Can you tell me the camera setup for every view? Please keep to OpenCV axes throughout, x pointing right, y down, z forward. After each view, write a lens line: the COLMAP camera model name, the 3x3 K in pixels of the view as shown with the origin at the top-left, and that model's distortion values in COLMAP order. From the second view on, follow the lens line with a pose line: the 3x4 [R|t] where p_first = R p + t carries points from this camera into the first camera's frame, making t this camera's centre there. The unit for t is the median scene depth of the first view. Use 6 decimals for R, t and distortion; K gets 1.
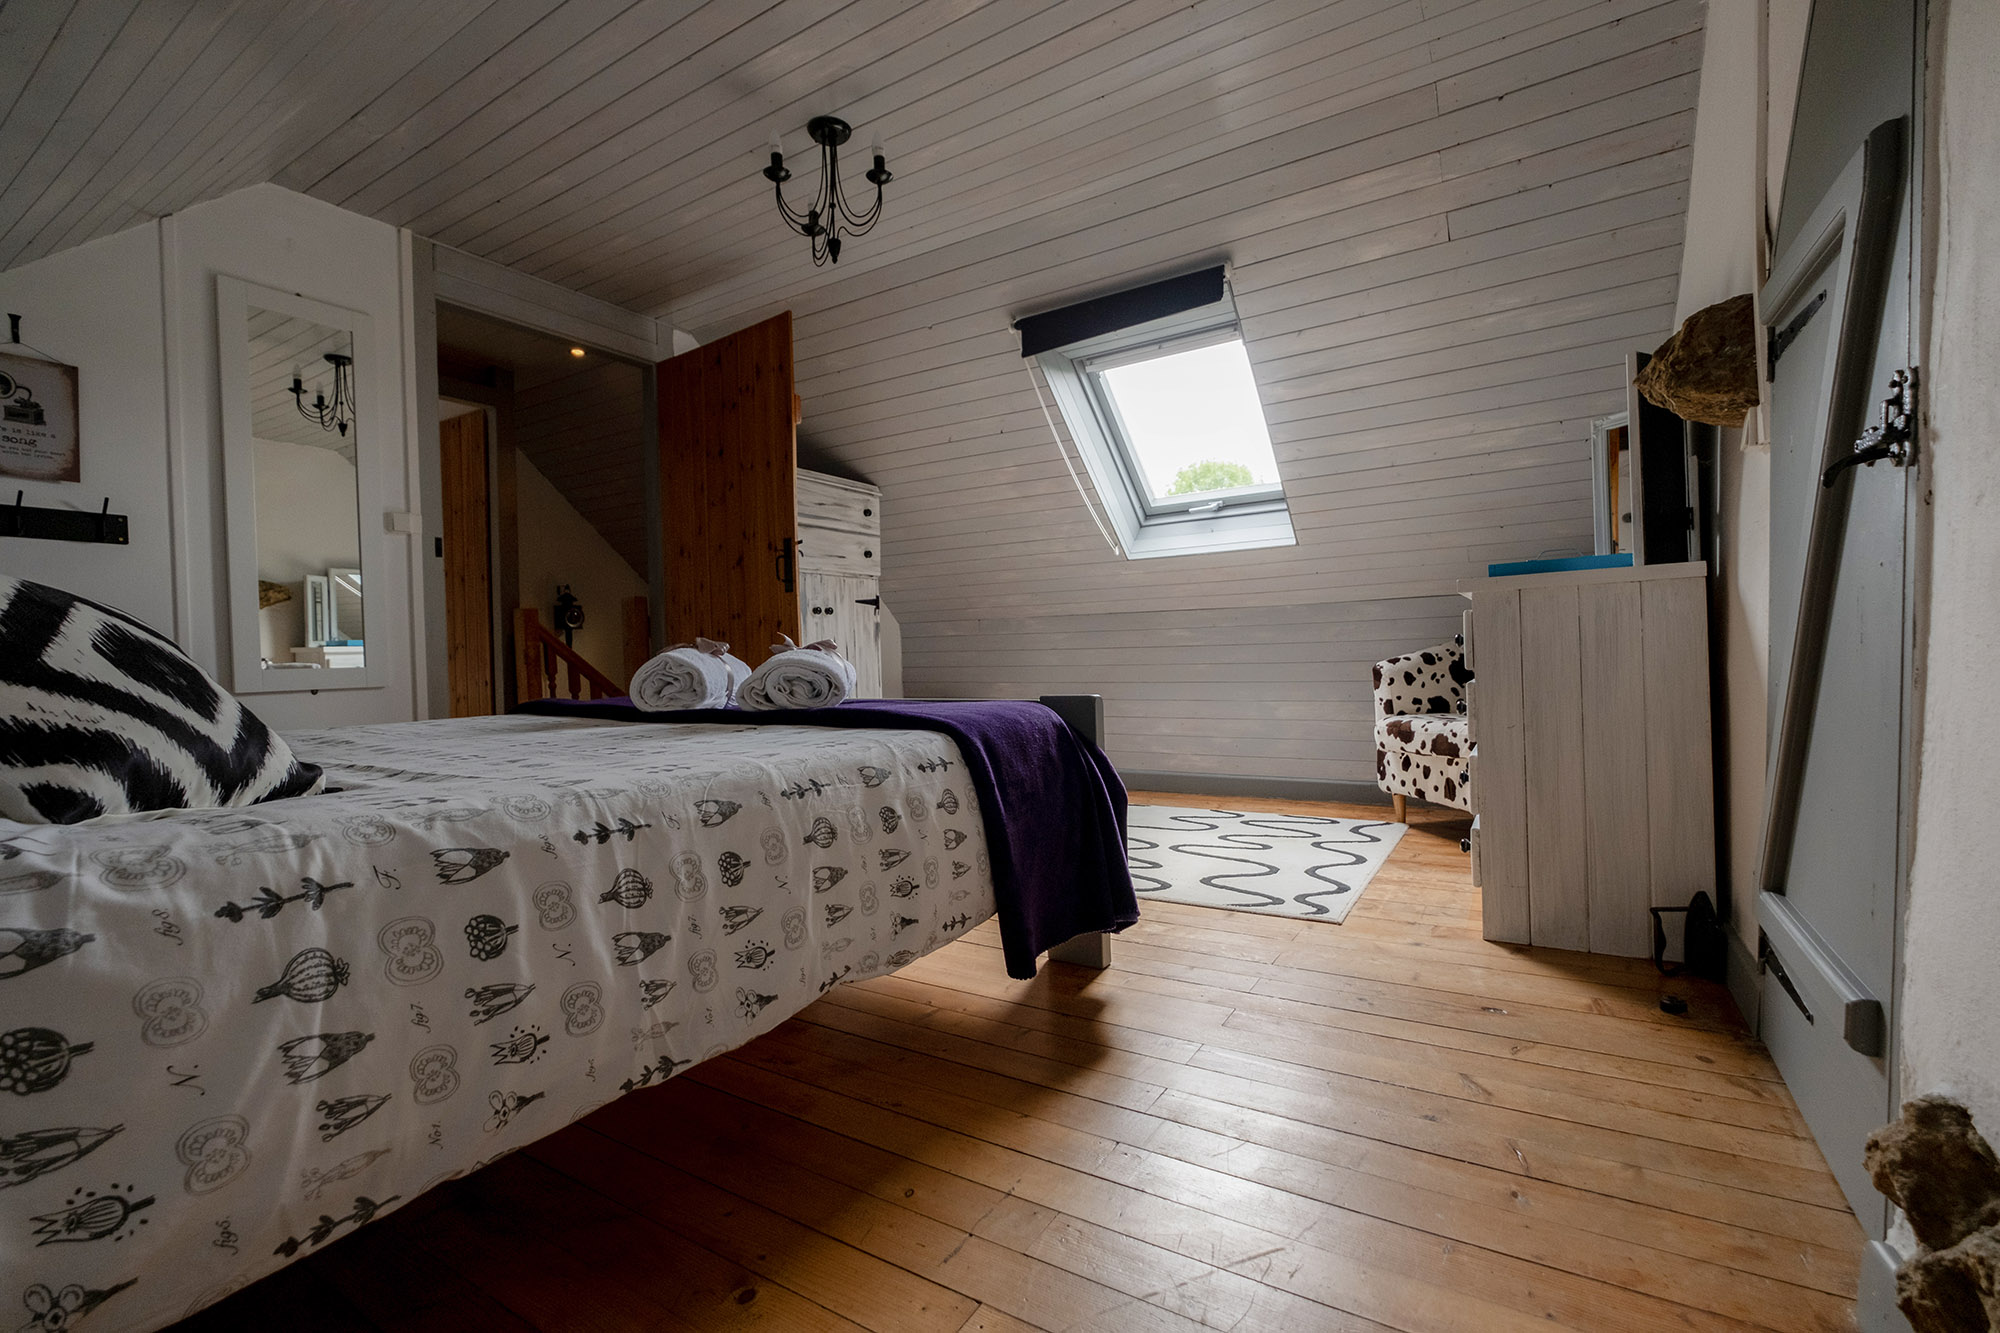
lens RADIAL K [[875.9, 0, 1000.0], [0, 875.9, 666.5], [0, 0, 1]] dist [0.000052, -0.000029]
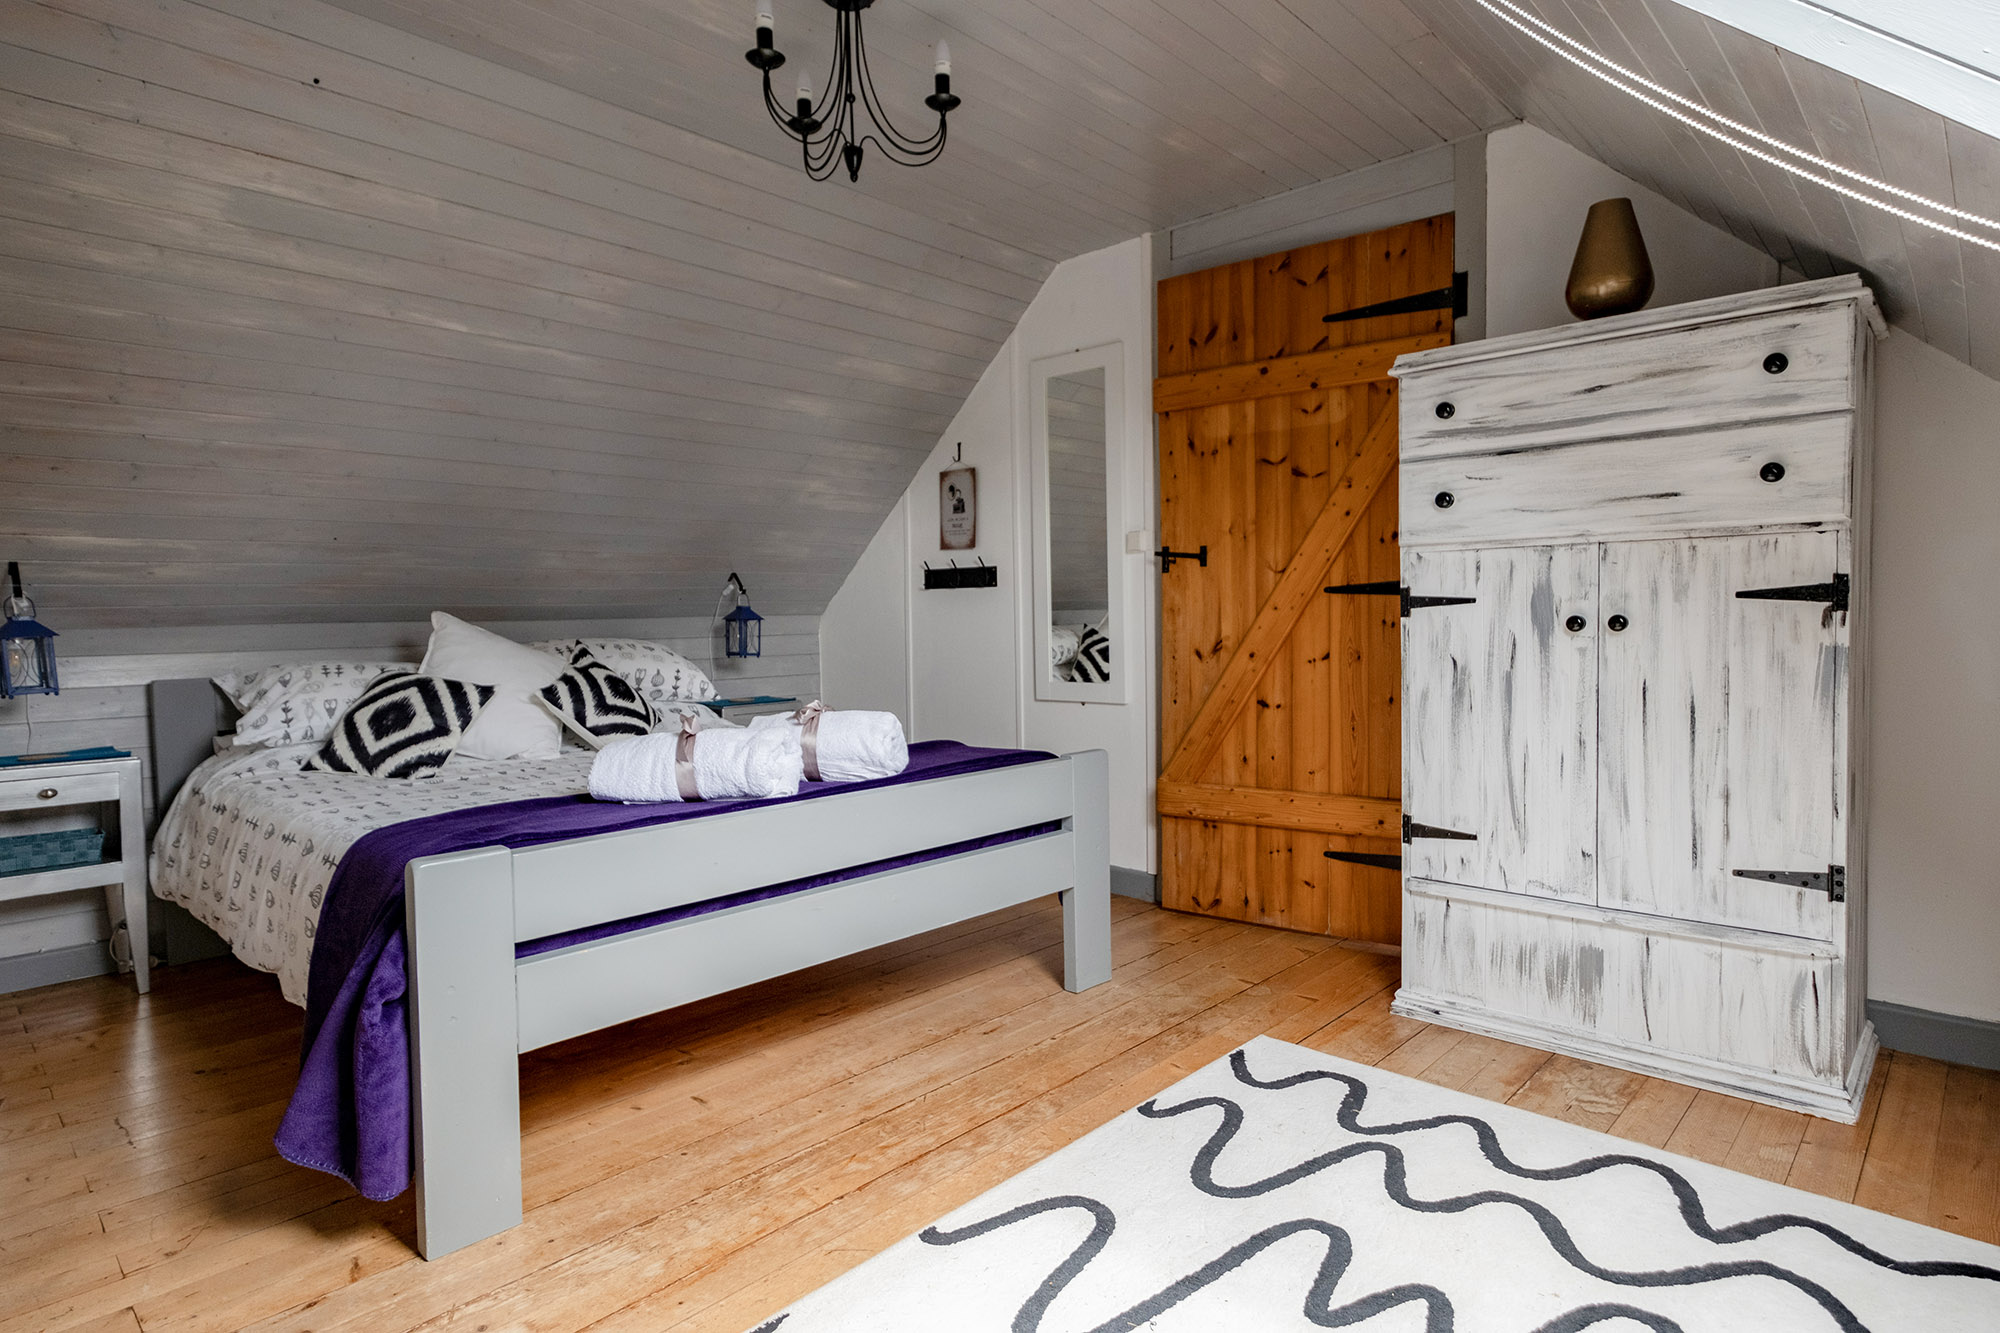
lens RADIAL K [[1072.4, 0, 1000.0], [0, 1072.4, 666.5], [0, 0, 1]] dist [0.004032, 0.000772]
pose [[-0.193853, 0.079665, -0.977791, 0.412428], [0.010533, 0.996809, 0.079126, -0.089086], [0.980974, 0.005040, -0.194074, 0.806960]]
